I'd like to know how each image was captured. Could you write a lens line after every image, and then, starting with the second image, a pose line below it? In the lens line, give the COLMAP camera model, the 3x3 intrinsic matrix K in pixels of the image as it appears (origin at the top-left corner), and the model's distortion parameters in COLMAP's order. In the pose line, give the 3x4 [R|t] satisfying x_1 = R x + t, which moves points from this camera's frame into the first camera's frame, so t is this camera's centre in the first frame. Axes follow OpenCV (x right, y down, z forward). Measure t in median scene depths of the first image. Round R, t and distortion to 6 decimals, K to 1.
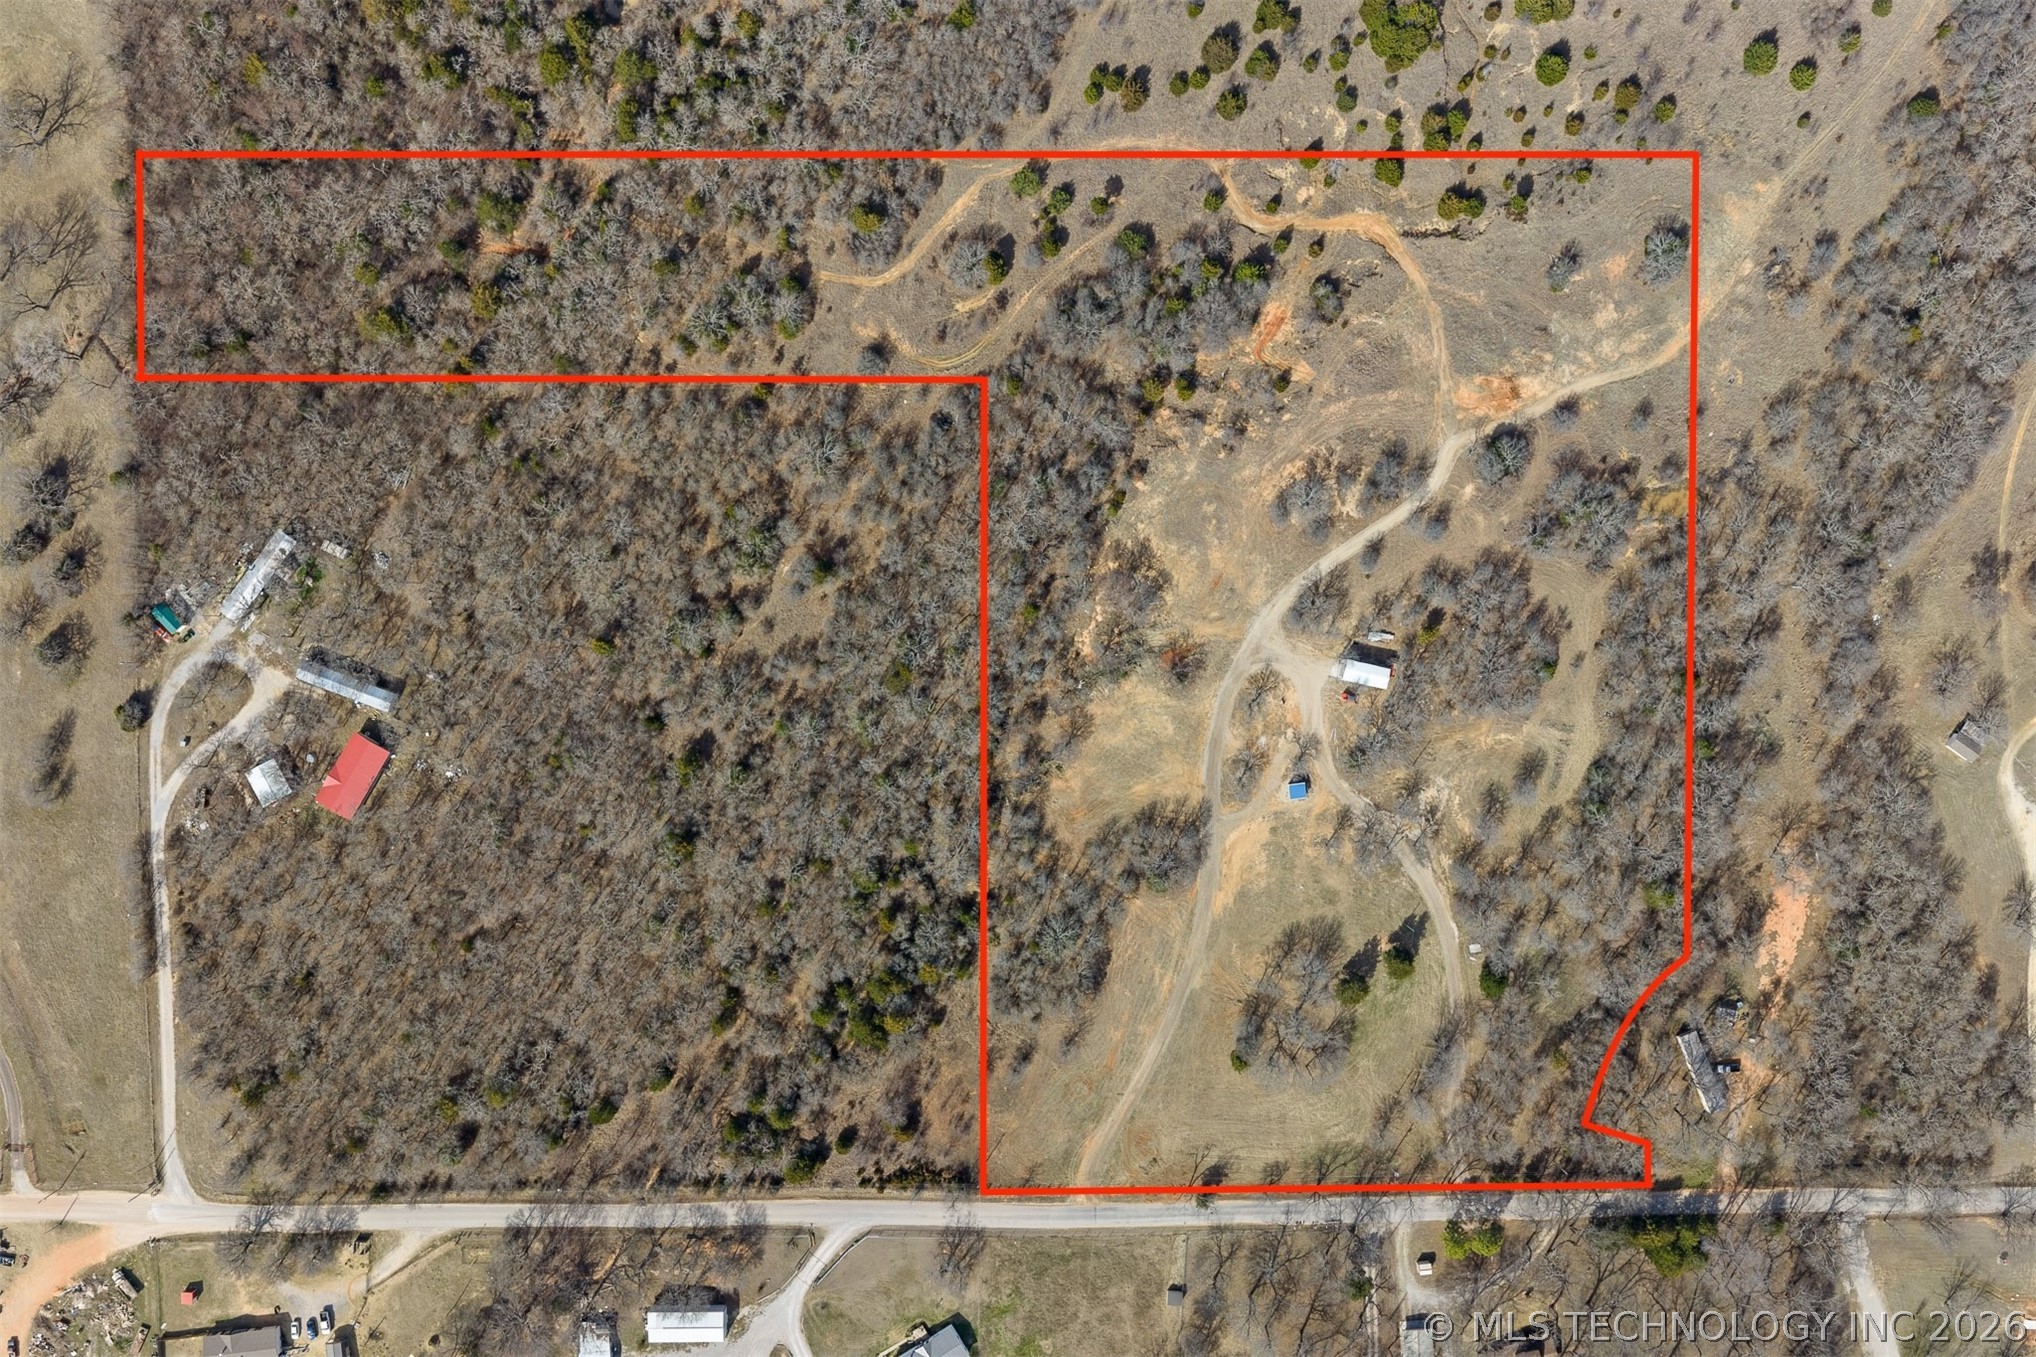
lens RADIAL K [[1683.2, 0, 1030.4], [0, 1683.2, 679.9], [0, 0, 1]] dist [0.029535, -0.061306]
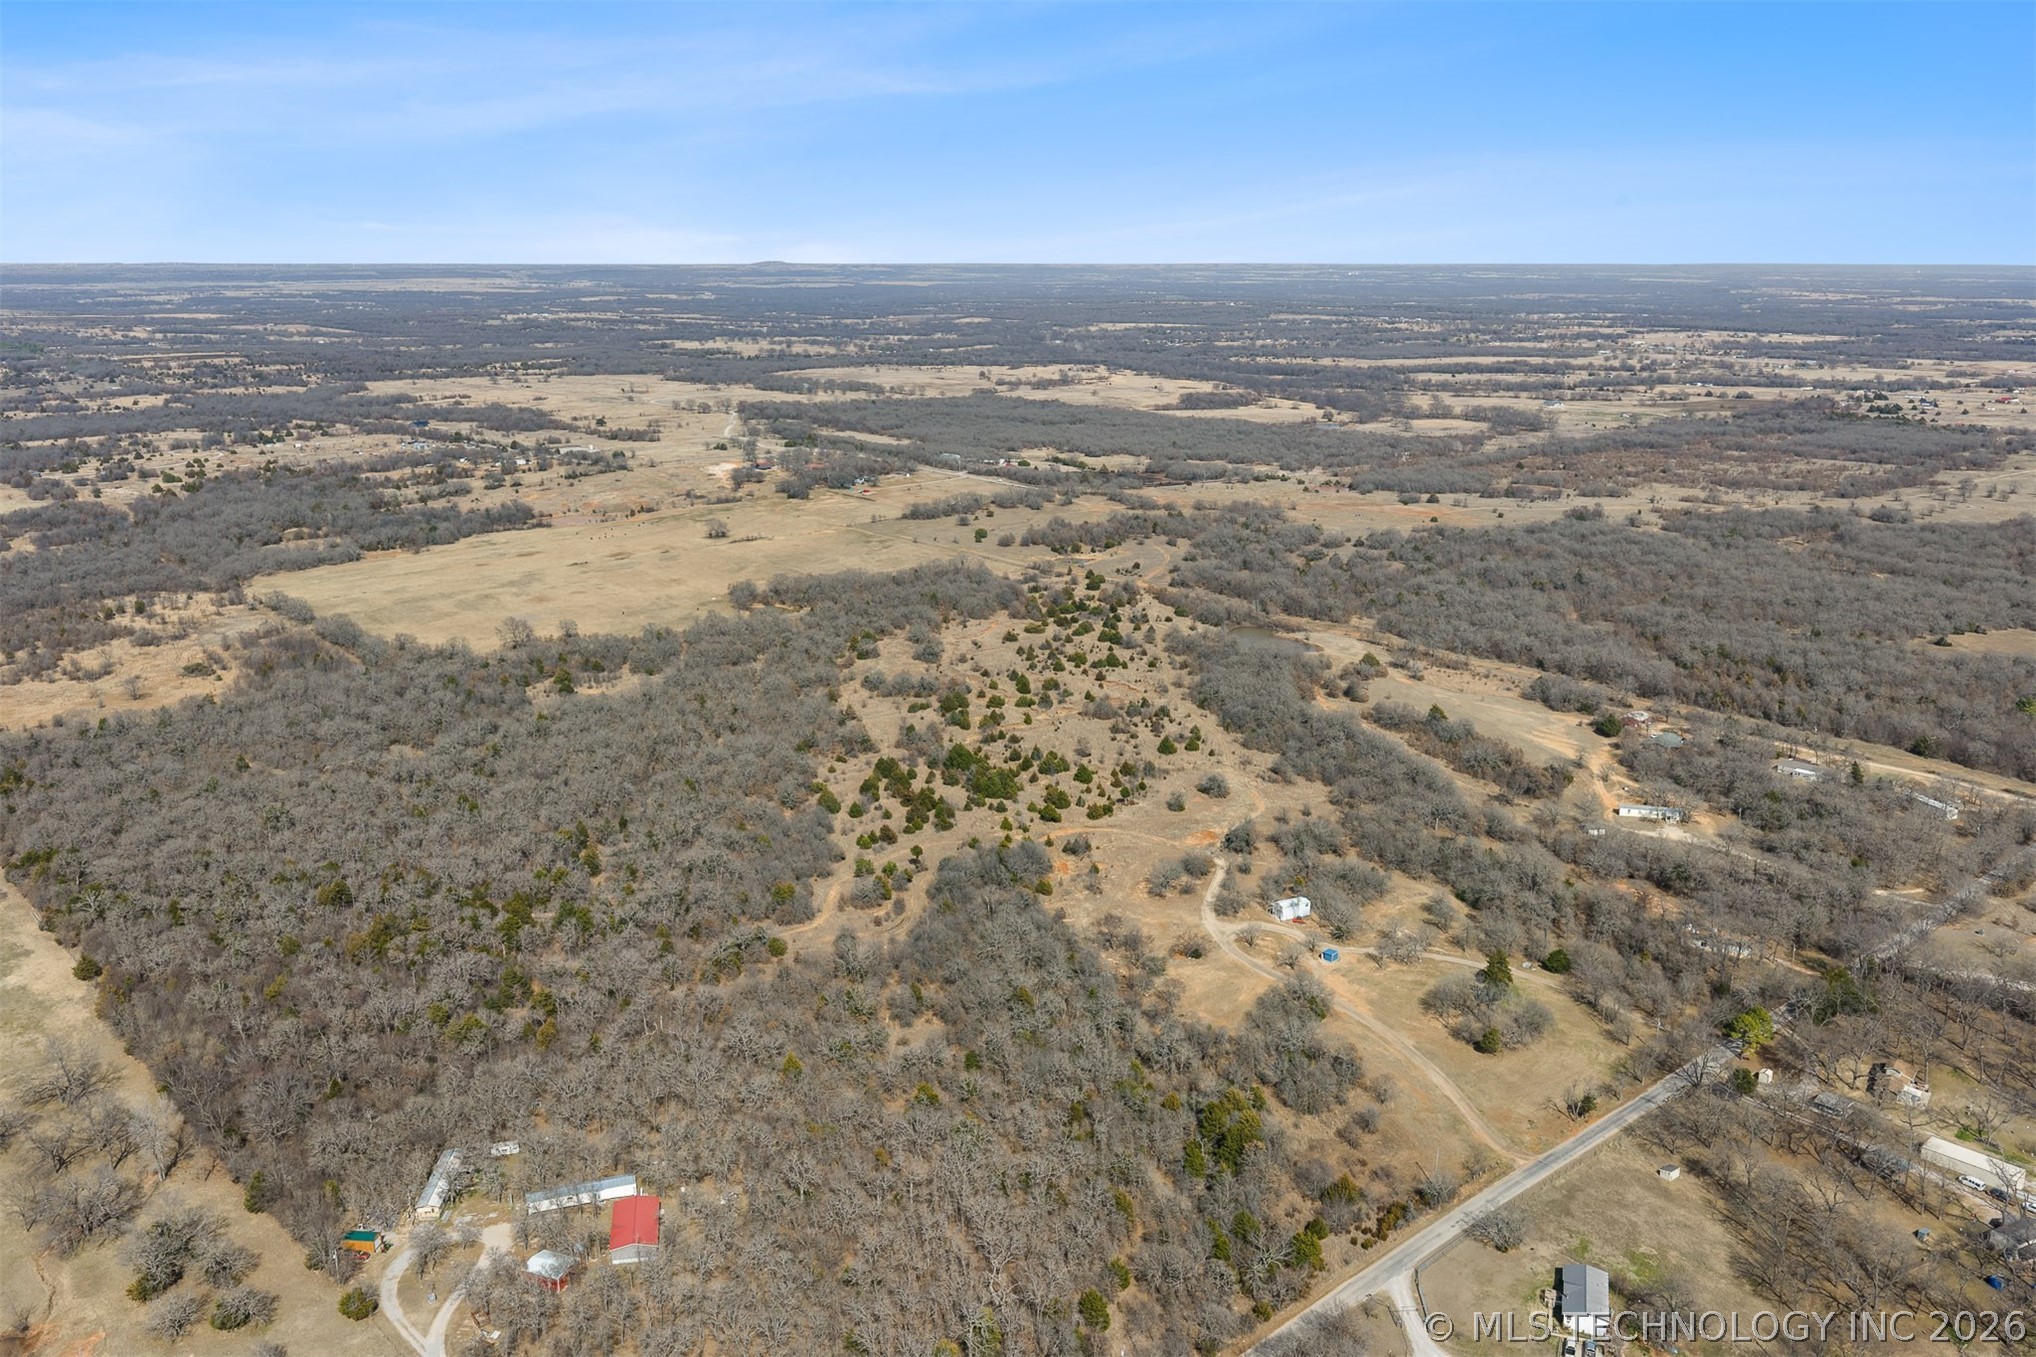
lens RADIAL K [[1683.2, 0, 1030.4], [0, 1683.2, 679.9], [0, 0, 1]] dist [0.029535, -0.061306]
pose [[0.755346, -0.175773, 0.631313, -0.746691], [0.654952, 0.169933, -0.736315, 0.793303], [0.022143, 0.969653, 0.243481, 0.500450]]
